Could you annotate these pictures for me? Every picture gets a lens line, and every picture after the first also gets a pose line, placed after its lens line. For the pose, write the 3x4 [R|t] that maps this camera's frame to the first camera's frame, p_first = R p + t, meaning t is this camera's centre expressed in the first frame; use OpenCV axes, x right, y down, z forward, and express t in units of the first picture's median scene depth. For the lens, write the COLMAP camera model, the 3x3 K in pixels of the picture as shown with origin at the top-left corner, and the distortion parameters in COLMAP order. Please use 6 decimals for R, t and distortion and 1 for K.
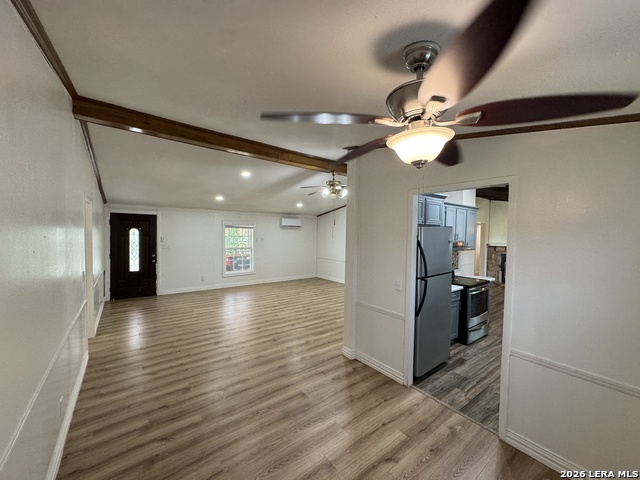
lens RADIAL K [[256.0, 0, 319.4], [0, 256.0, 240.2], [0, 0, 1]] dist [-0.000117, 0.000266]
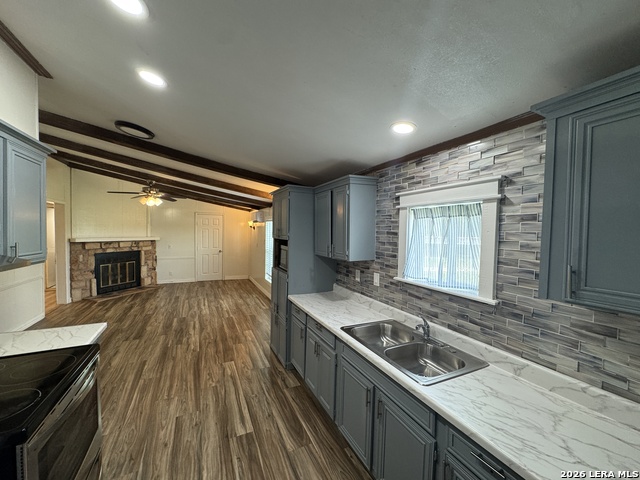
lens RADIAL K [[256.0, 0, 321.1], [0, 256.0, 240.2], [0, 0, 1]] dist [-0.000117, 0.000266]
pose [[0.194099, -0.048215, 0.979796, 0.424853], [0.015876, 0.998815, 0.046006, -0.003378], [-0.980853, 0.006626, 0.194635, 0.710220]]
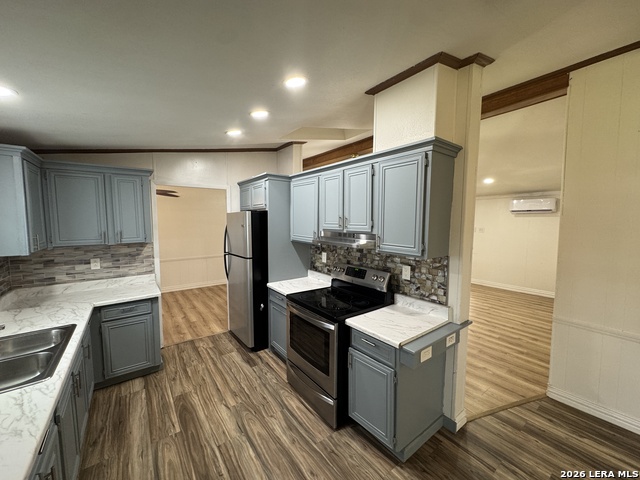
lens RADIAL K [[256.0, 0, 319.0], [0, 256.0, 242.4], [0, 0, 1]] dist [-0.000117, 0.000266]
pose [[-0.013557, 0.062757, -0.997937, 1.293534], [-0.029503, 0.997569, 0.063135, 0.000827], [0.999473, 0.030298, -0.011673, 1.138380]]
